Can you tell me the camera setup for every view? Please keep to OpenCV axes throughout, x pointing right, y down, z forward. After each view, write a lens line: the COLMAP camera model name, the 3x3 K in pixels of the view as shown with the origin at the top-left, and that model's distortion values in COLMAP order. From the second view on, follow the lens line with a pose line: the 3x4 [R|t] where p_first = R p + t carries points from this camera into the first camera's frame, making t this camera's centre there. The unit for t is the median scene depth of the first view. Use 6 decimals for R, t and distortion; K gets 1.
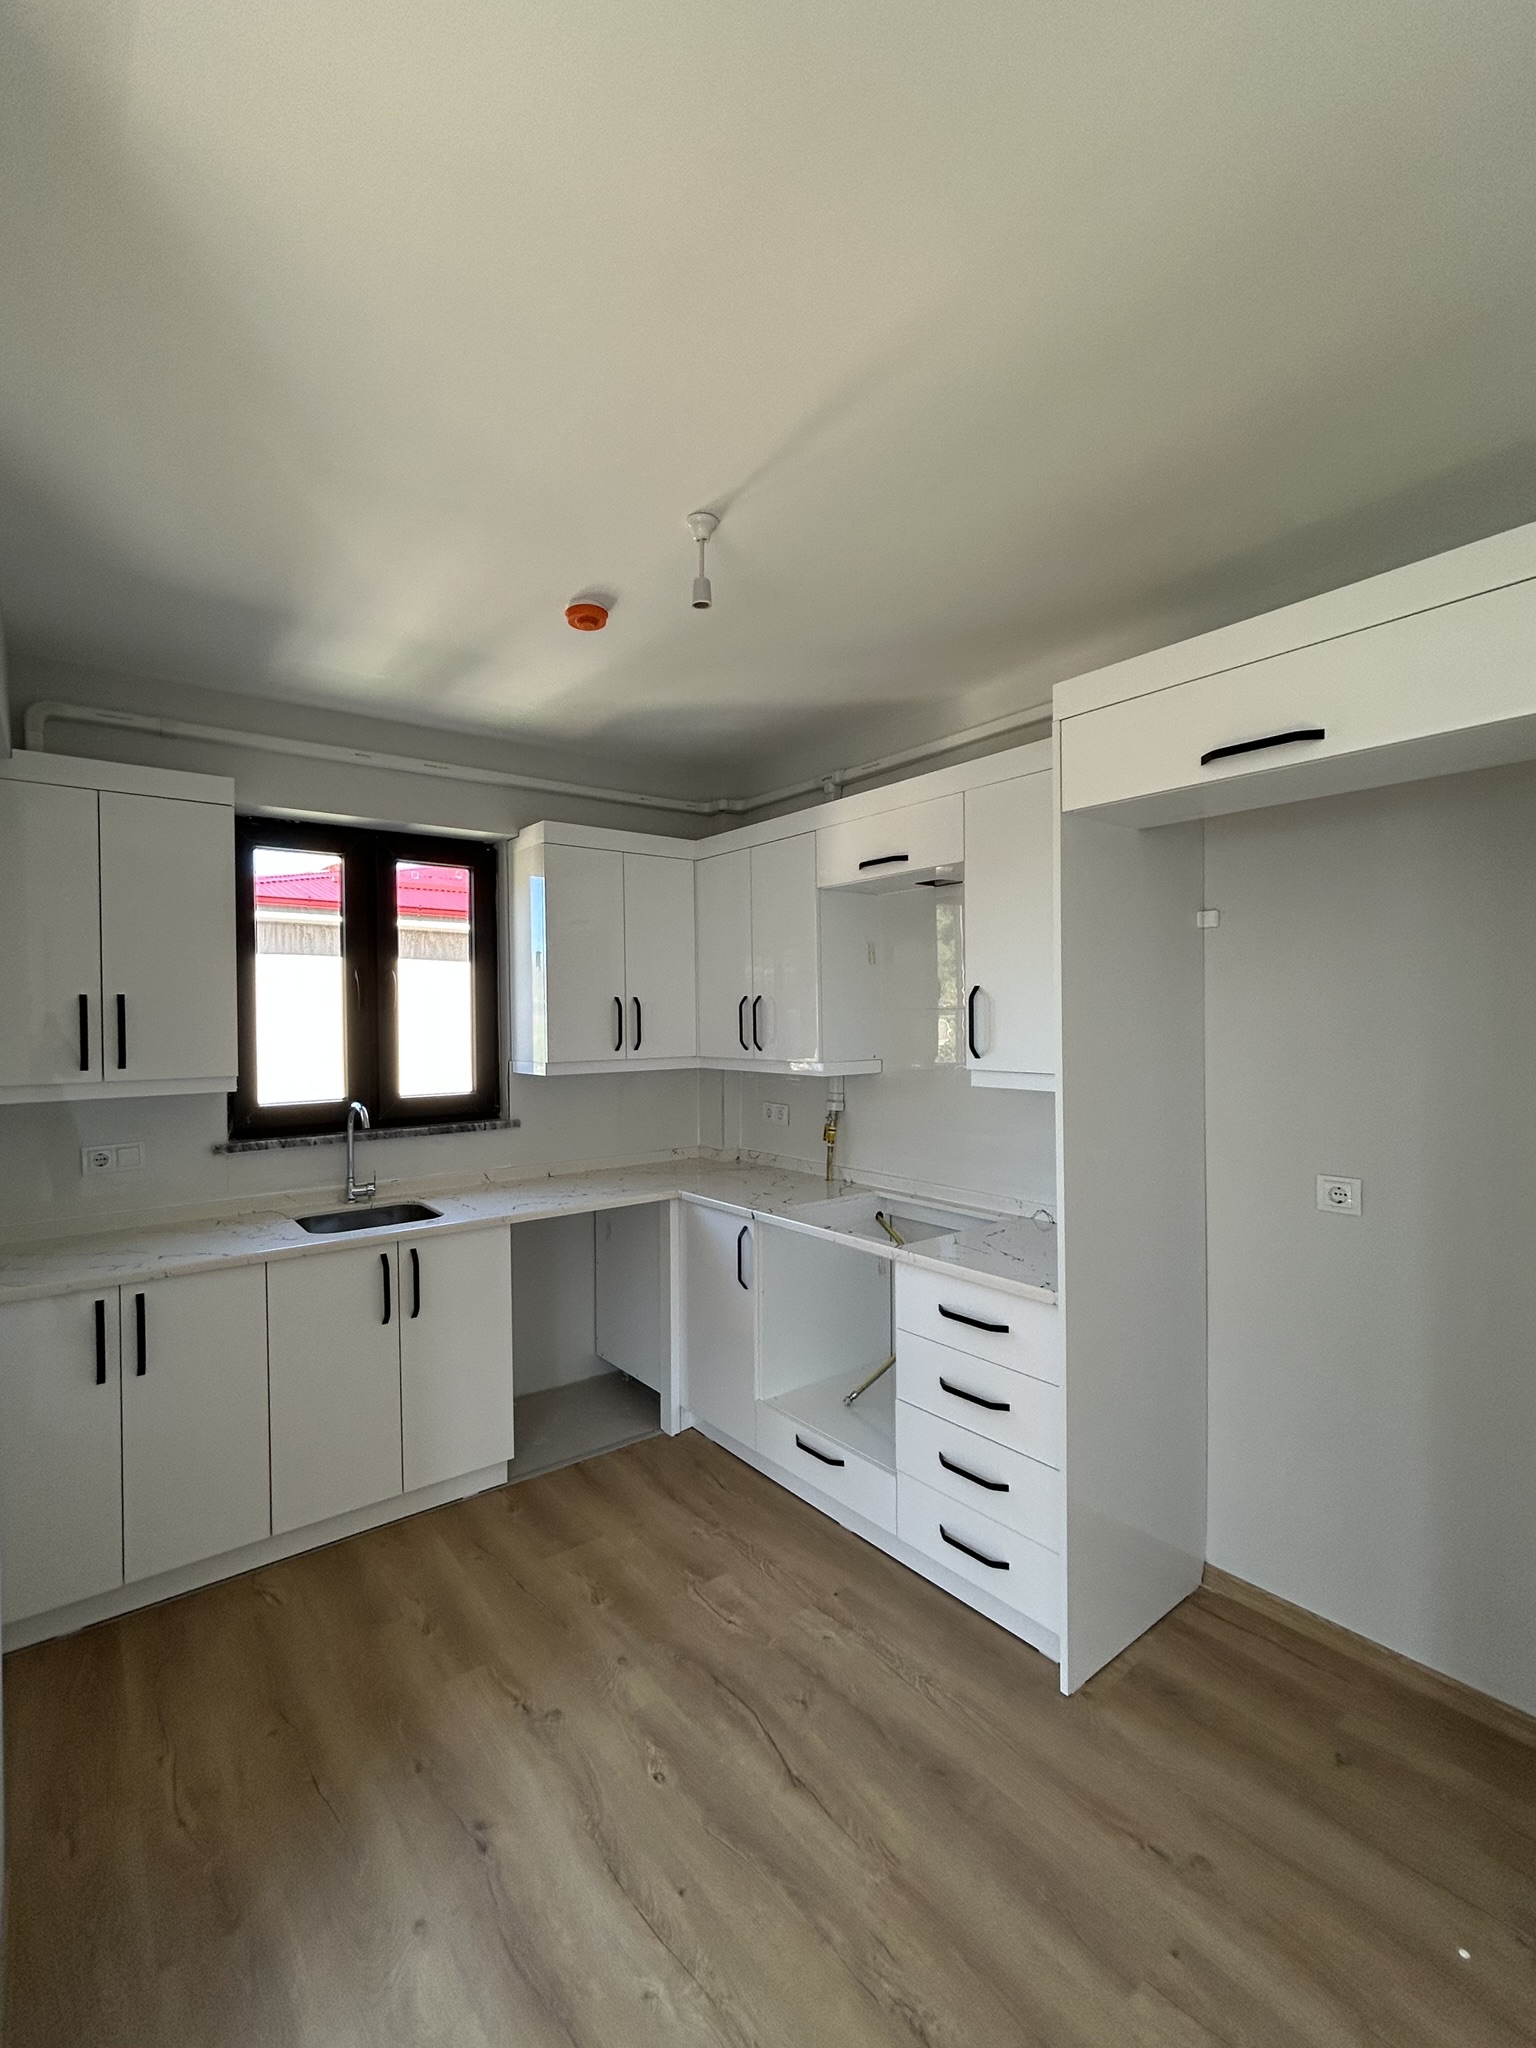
lens RADIAL K [[881.6, 0, 723.8], [0, 881.6, 1027.4], [0, 0, 1]] dist [-0.000162, 0.001310]
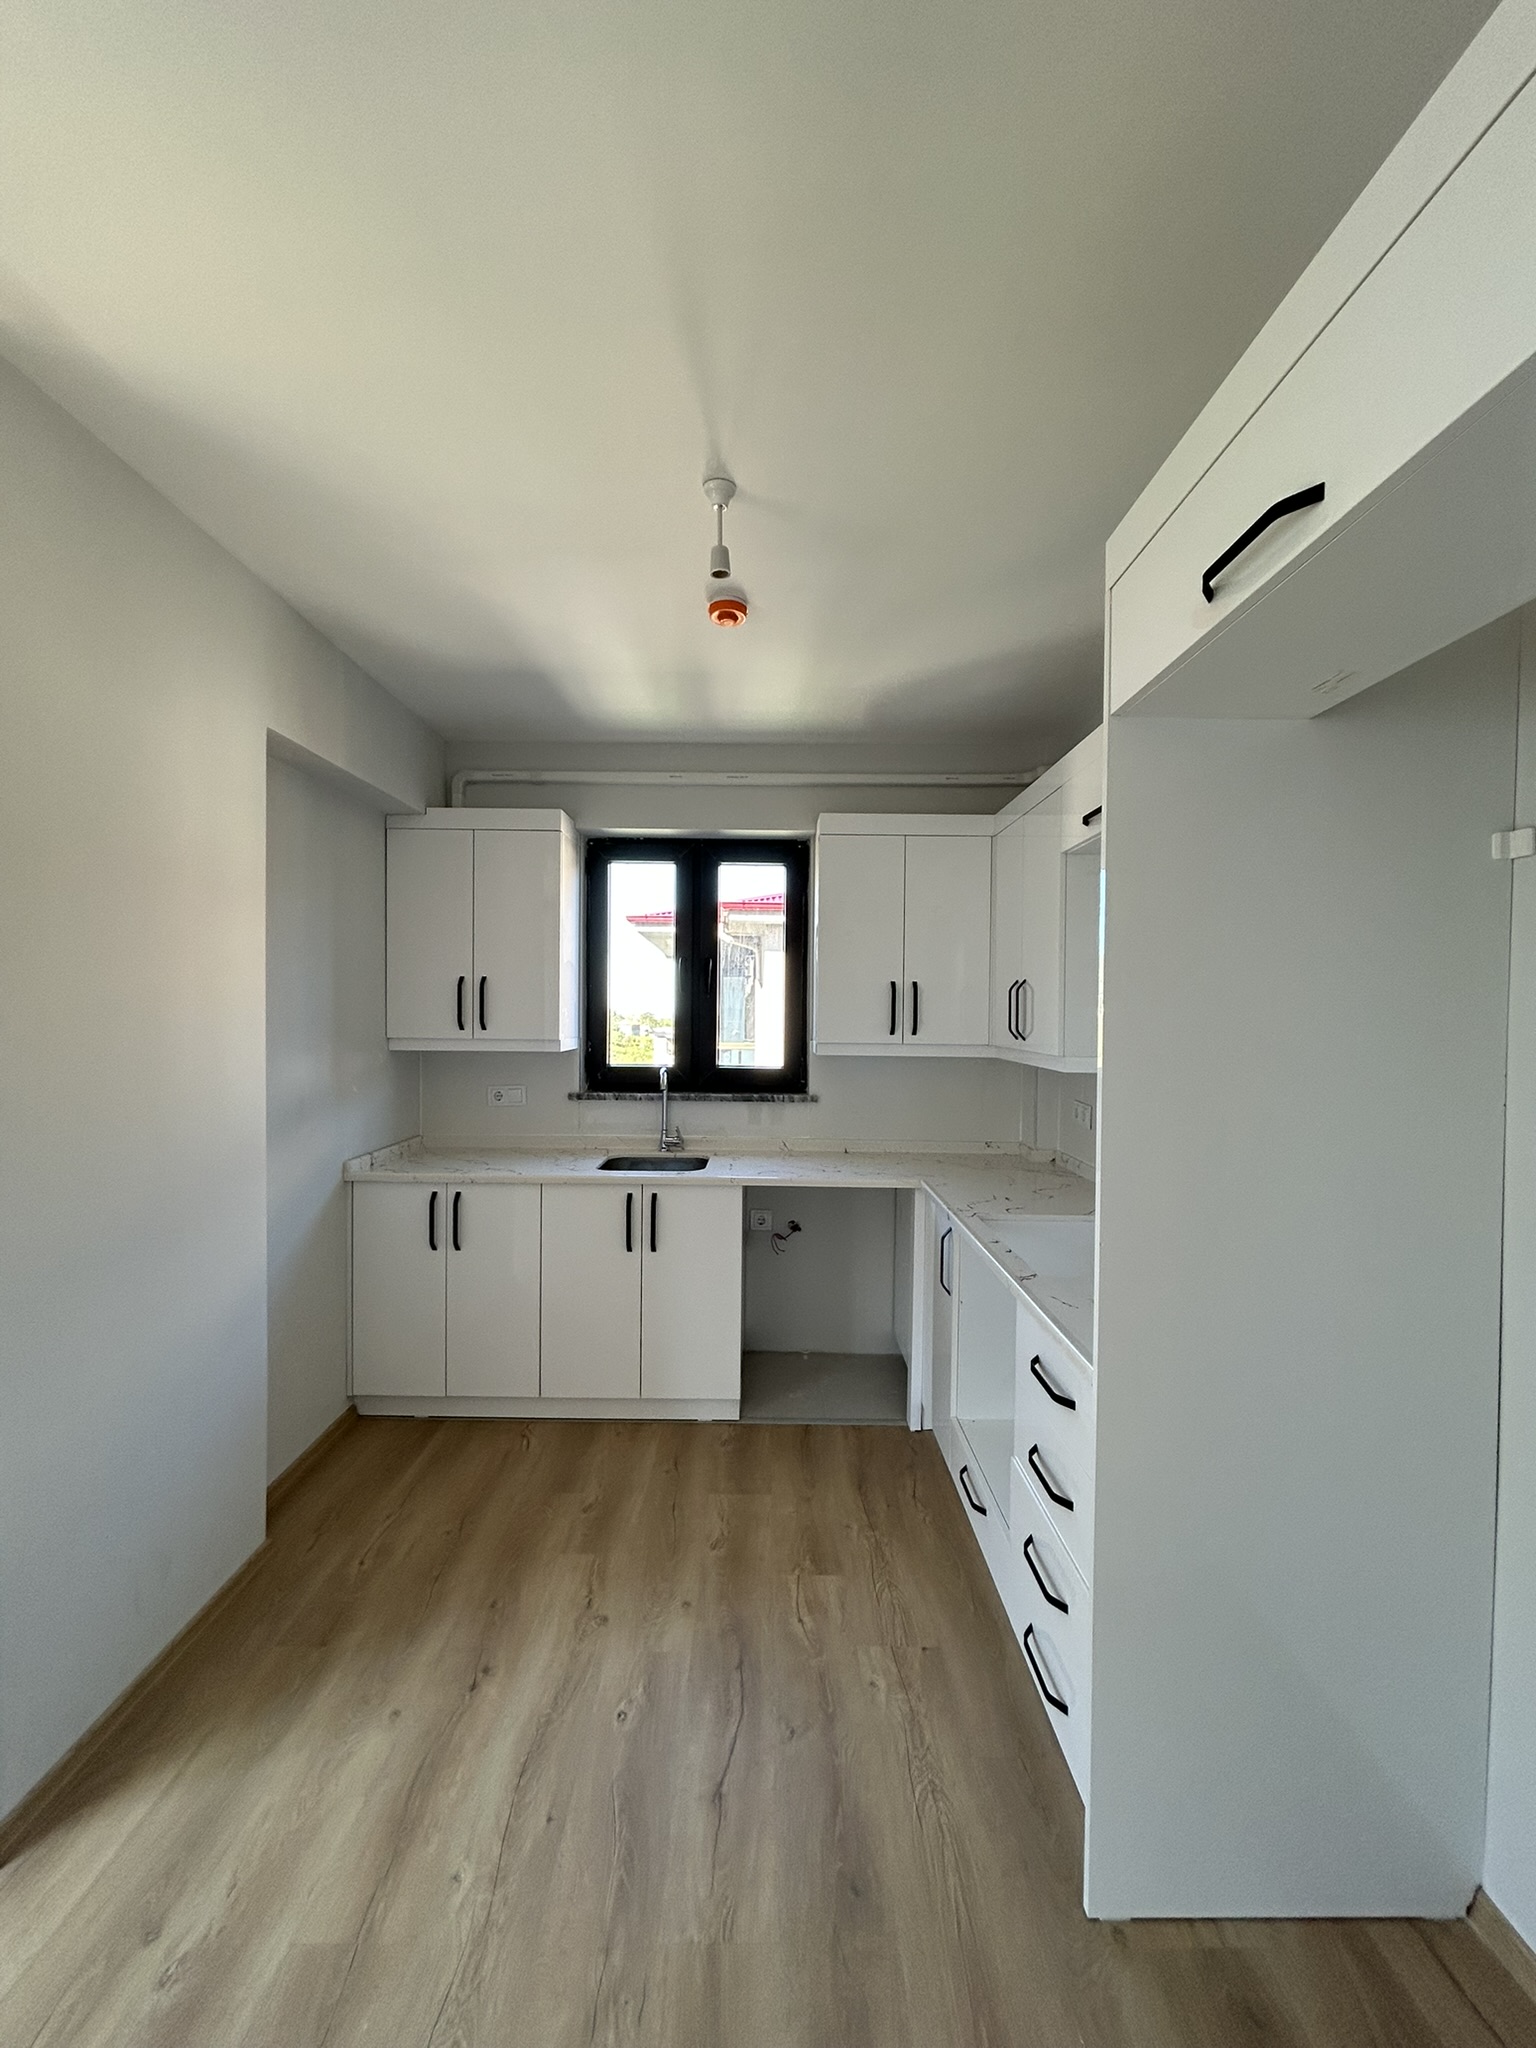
lens RADIAL K [[822.5, 0, 776.4], [0, 822.5, 1027.5], [0, 0, 1]] dist [-0.002782, 0.001180]
pose [[0.804024, 0.033855, -0.593632, 0.473137], [-0.028535, 0.999424, 0.018349, 0.006752], [0.593912, 0.002186, 0.804527, 0.243802]]
